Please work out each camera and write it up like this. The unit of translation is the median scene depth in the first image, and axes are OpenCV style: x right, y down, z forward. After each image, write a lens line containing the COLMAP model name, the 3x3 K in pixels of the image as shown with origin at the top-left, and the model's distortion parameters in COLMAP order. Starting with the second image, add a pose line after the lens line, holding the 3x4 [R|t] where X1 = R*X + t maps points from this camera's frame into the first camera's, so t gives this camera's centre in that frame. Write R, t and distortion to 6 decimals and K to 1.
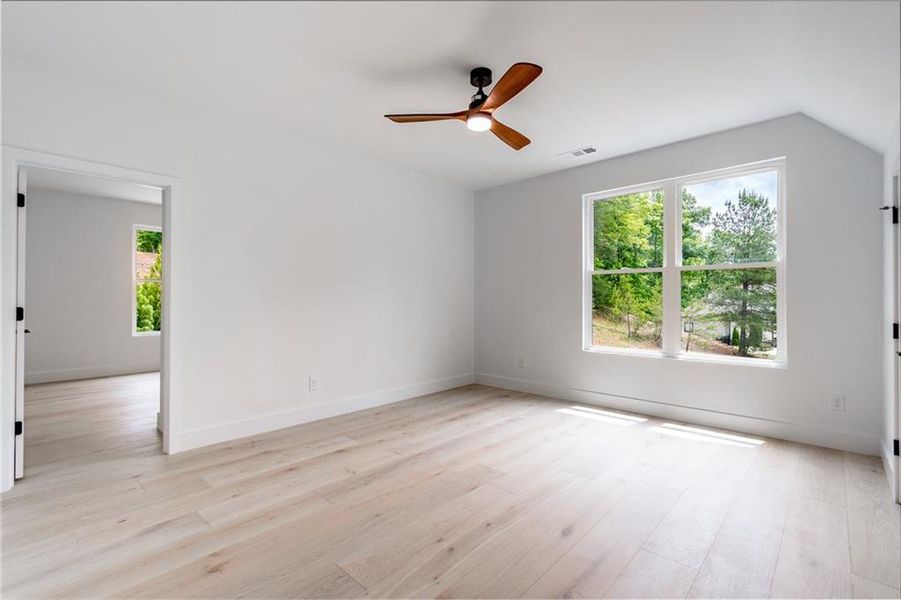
lens RADIAL K [[401.8, 0, 450.5], [0, 401.8, 300.0], [0, 0, 1]] dist [-0.000033, 0.000448]
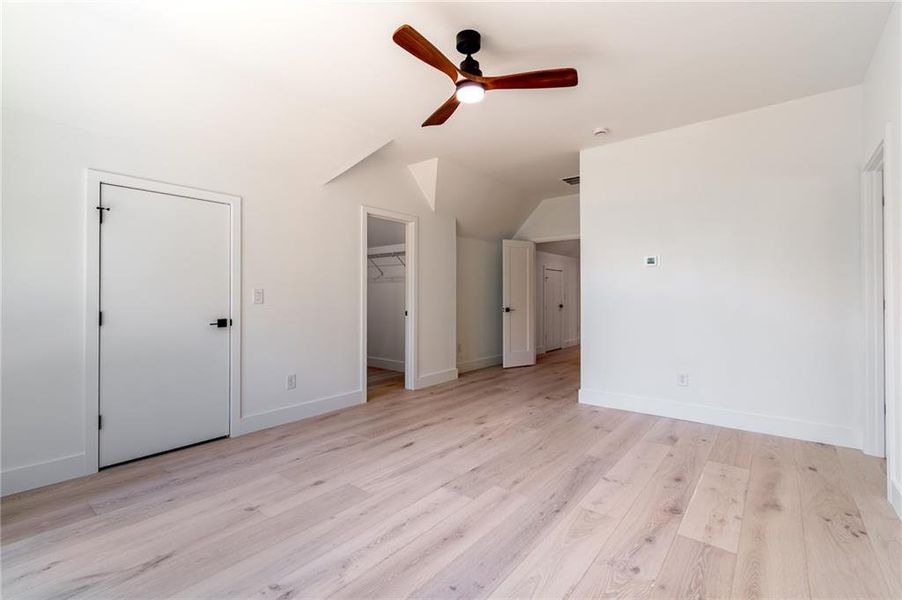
lens RADIAL K [[402.3, 0, 451.0], [0, 402.3, 300.0], [0, 0, 1]] dist [-0.000033, 0.000448]
pose [[-0.997637, 0.002473, -0.068663, 0.201783], [0.001806, 0.999951, 0.009784, 0.010148], [0.068684, 0.009637, -0.997592, 2.163726]]
